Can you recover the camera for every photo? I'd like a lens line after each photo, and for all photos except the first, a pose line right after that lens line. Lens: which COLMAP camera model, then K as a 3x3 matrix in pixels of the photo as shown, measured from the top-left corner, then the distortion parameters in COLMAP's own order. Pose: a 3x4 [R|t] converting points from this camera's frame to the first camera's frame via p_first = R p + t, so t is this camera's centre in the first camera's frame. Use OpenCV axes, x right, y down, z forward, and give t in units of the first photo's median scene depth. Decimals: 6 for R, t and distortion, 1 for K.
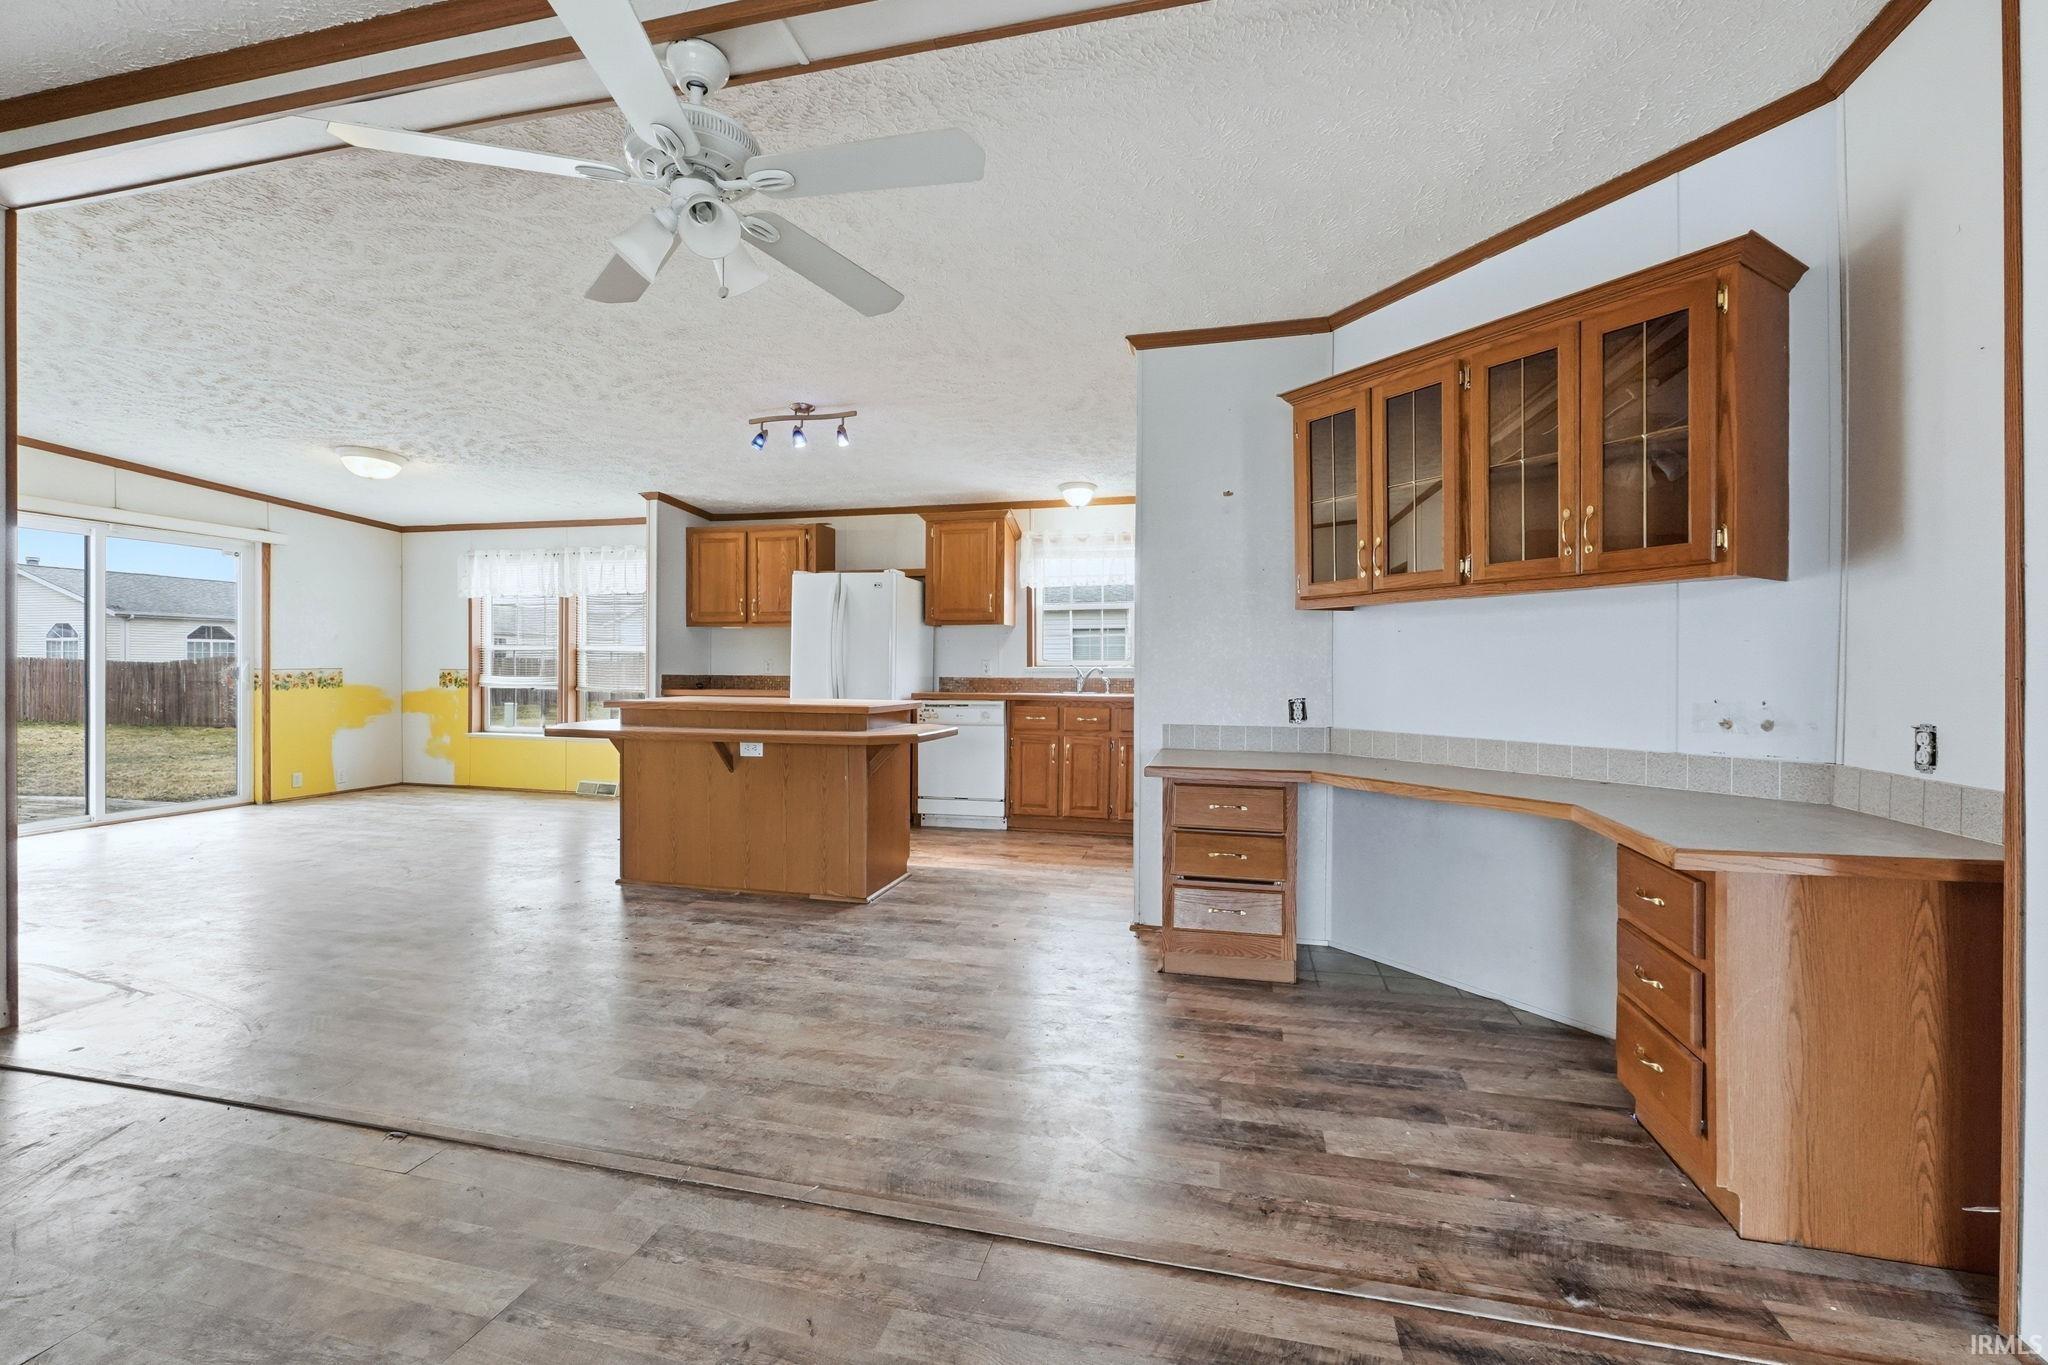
lens RADIAL K [[873.9, 0, 1018.4], [0, 873.9, 666.9], [0, 0, 1]] dist [-0.001096, -0.000434]
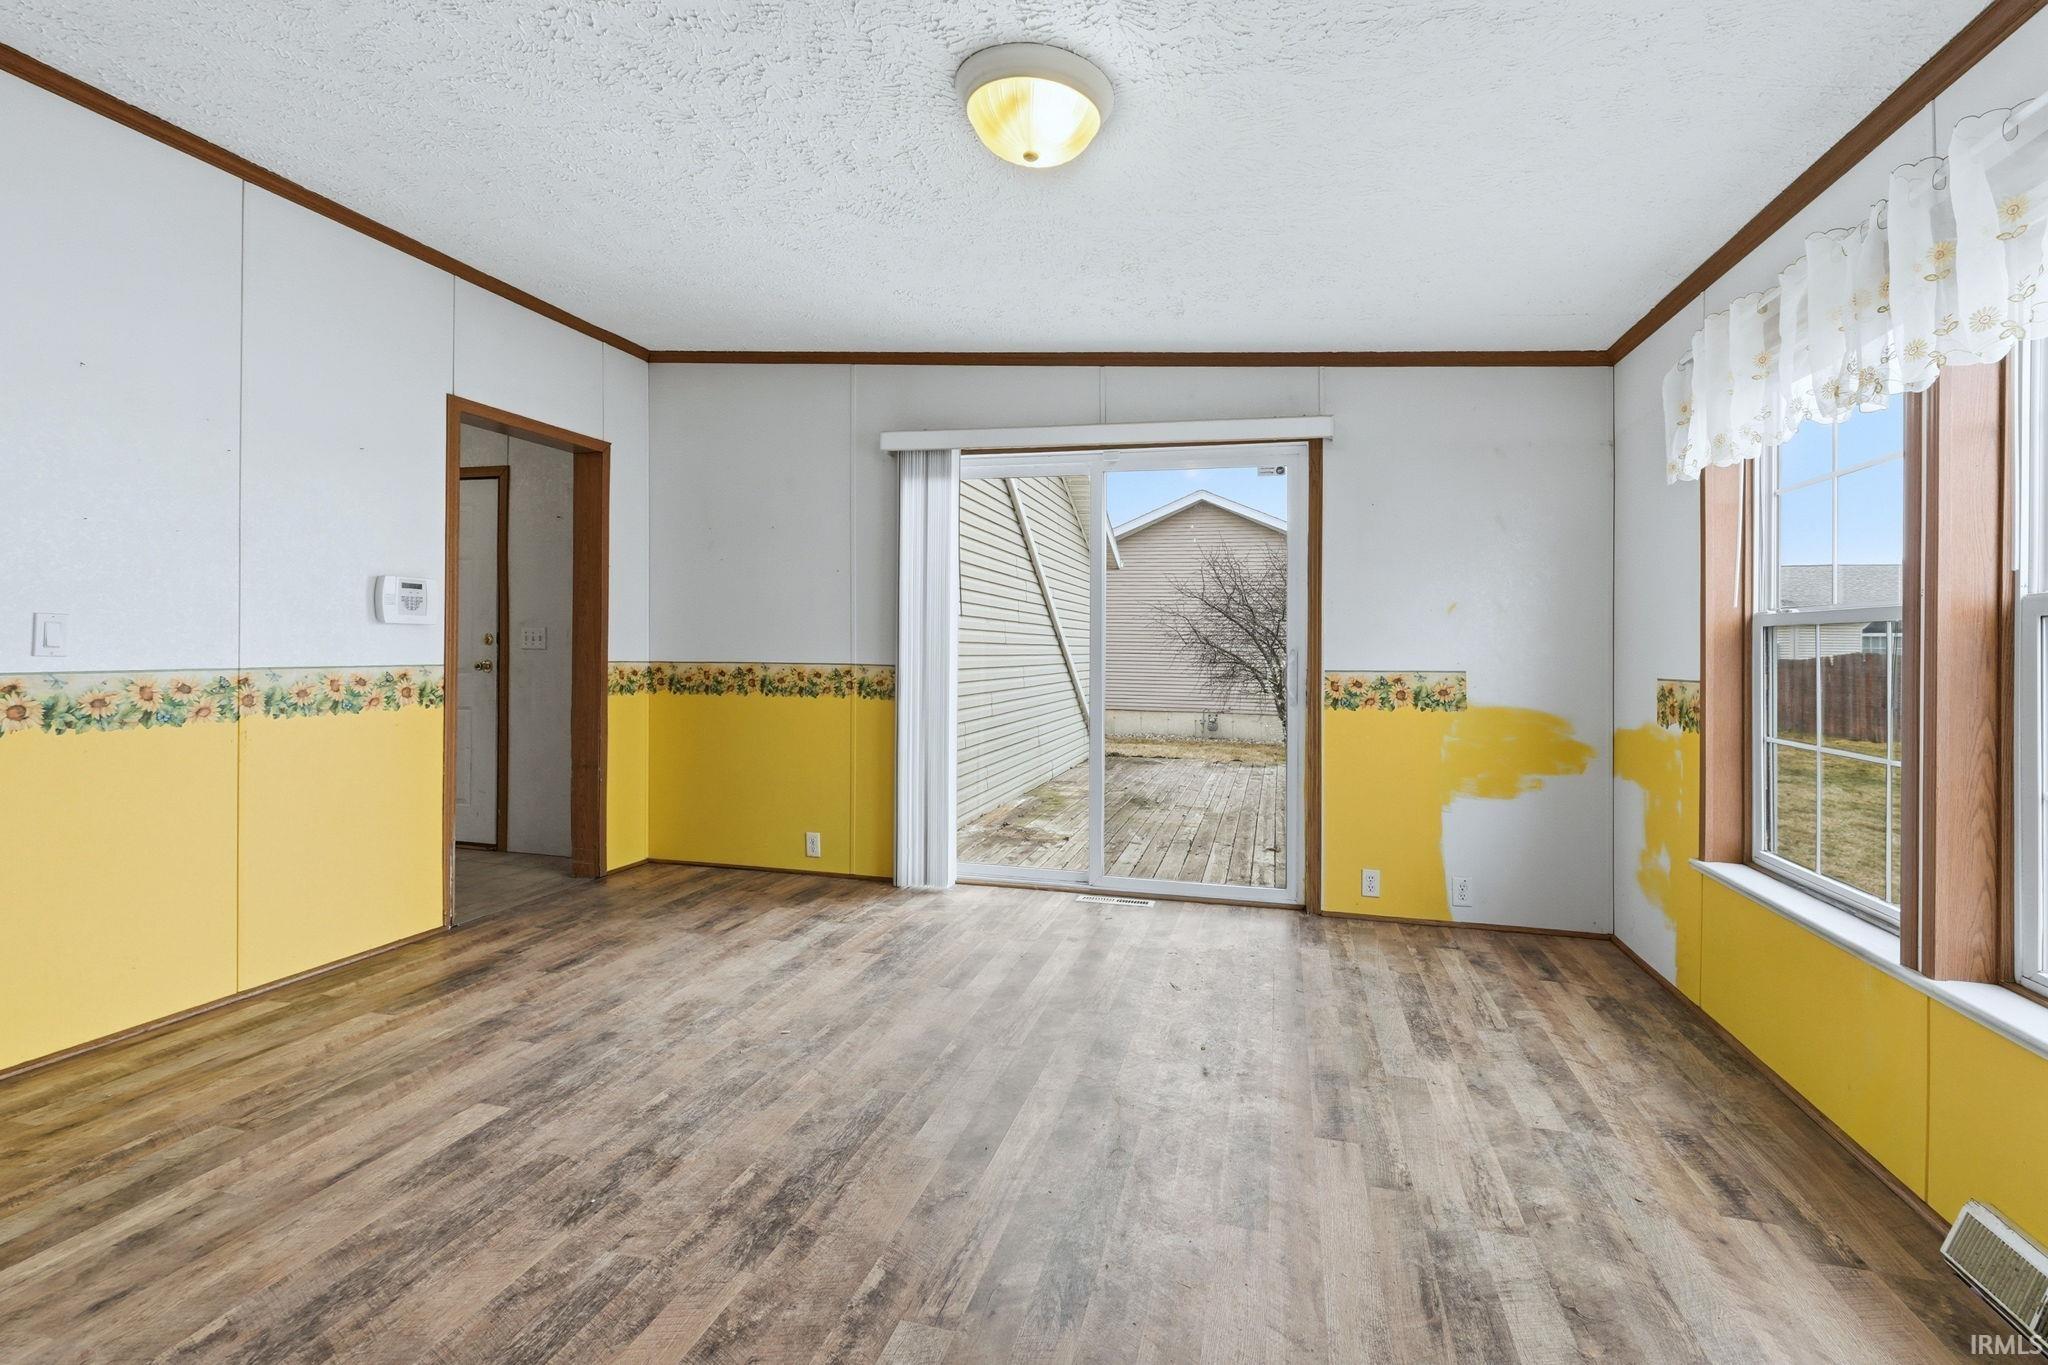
lens RADIAL K [[889.6, 0, 1058.8], [0, 889.6, 644.6], [0, 0, 1]] dist [0.001217, 0.000188]
pose [[0.005585, -0.008518, -0.999948, -0.344346], [-0.017724, 0.999806, -0.008616, -0.006367], [0.999827, 0.017771, 0.005433, 0.951158]]
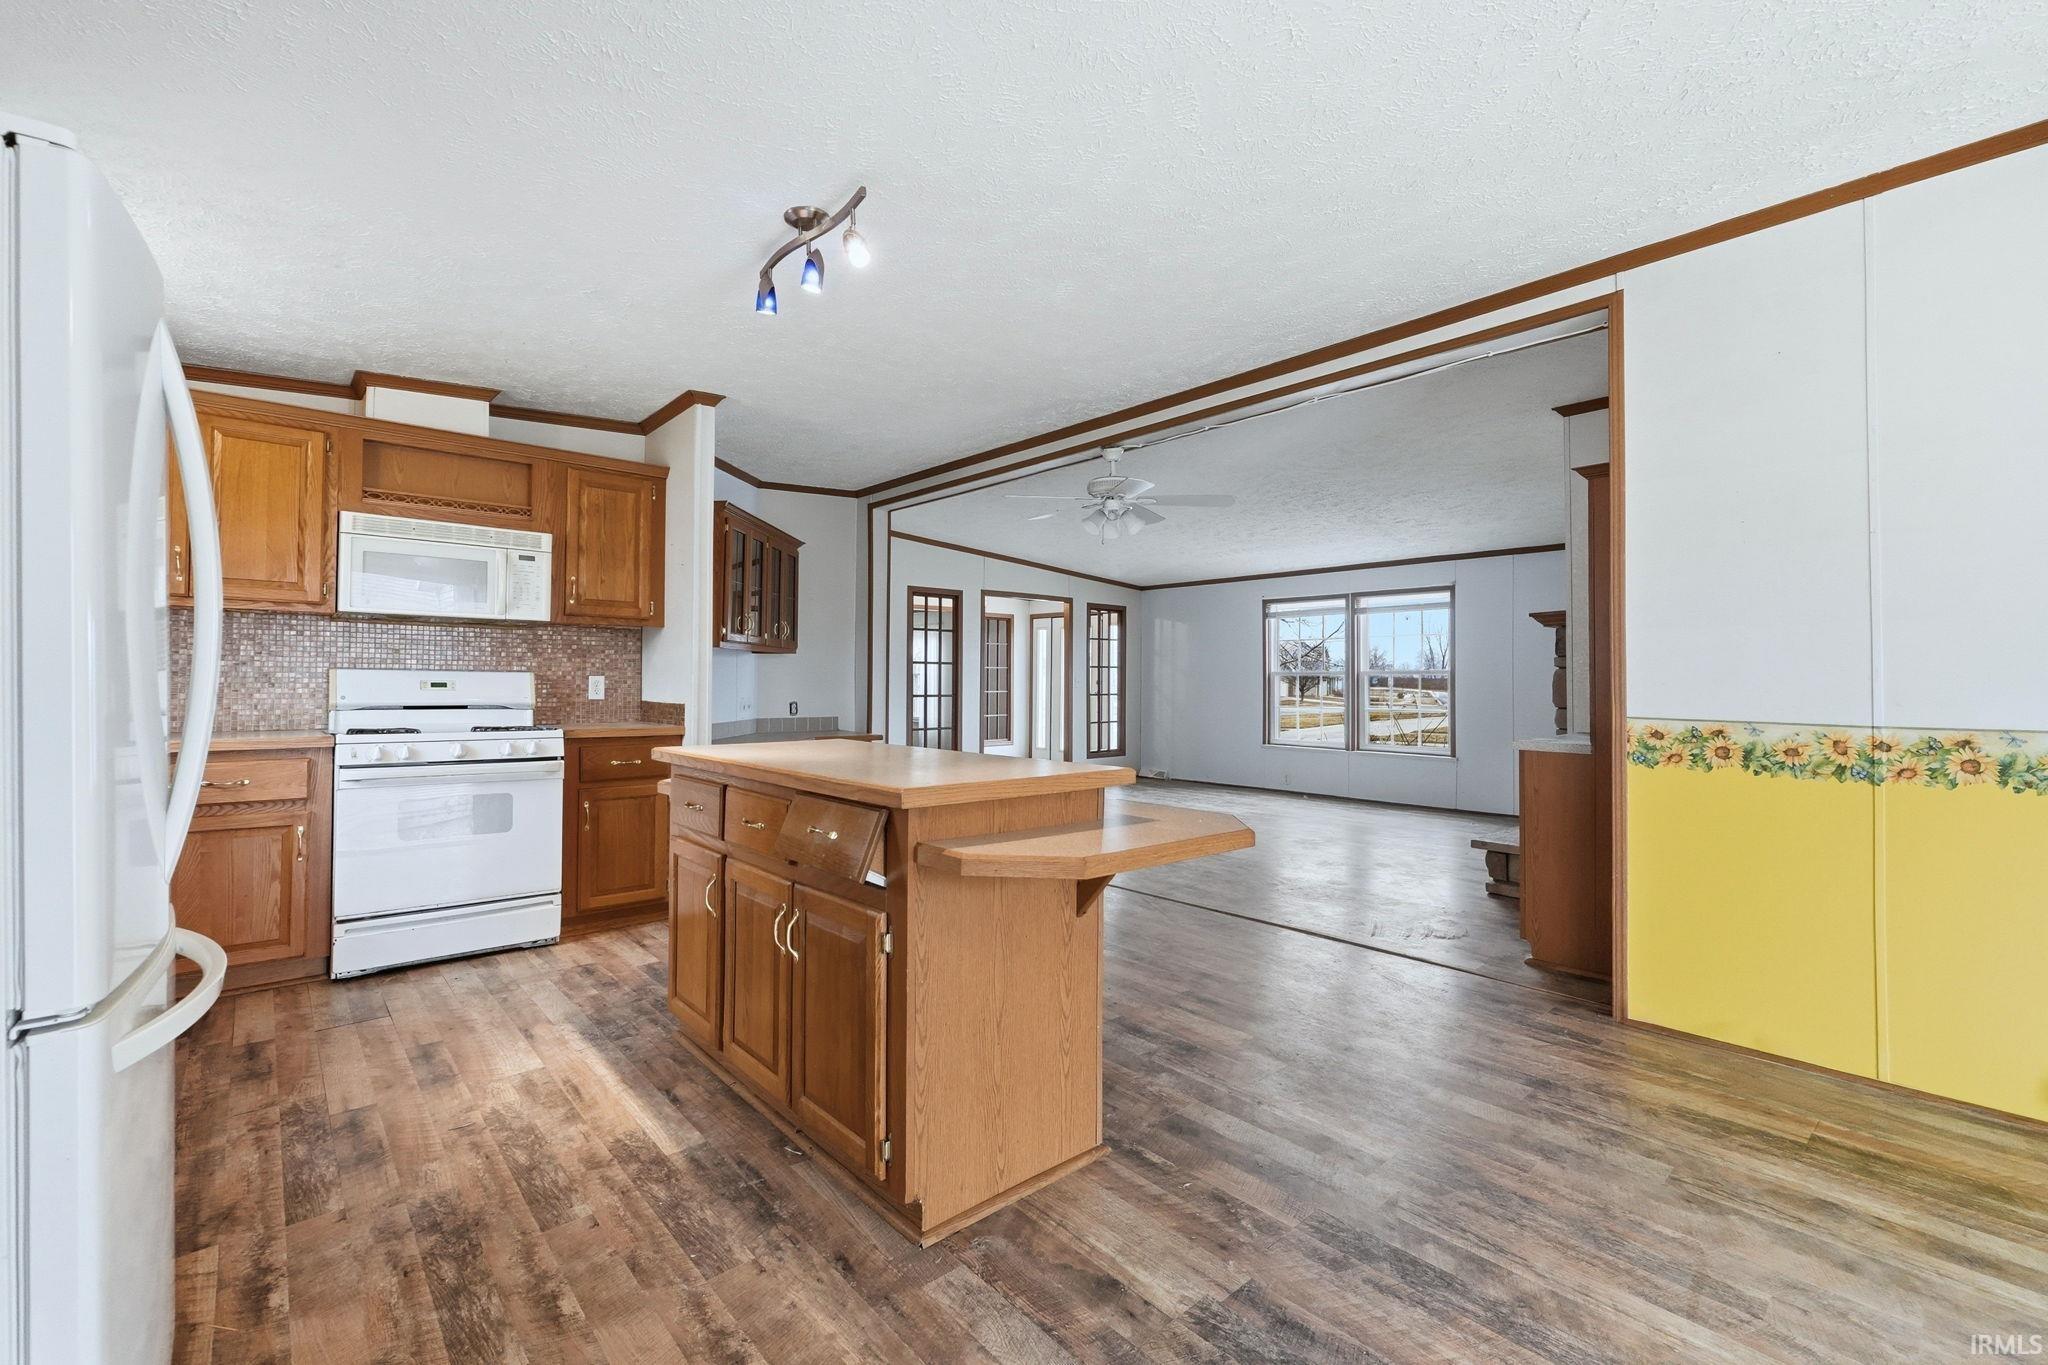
lens RADIAL K [[860.6, 0, 1019.2], [0, 860.6, 667.3], [0, 0, 1]] dist [-0.002022, 0.000190]
pose [[-0.826720, 0.002078, 0.562610, -0.506978], [-0.008919, 0.999819, -0.016799, -0.006197], [-0.562543, -0.018906, -0.826552, 1.051969]]
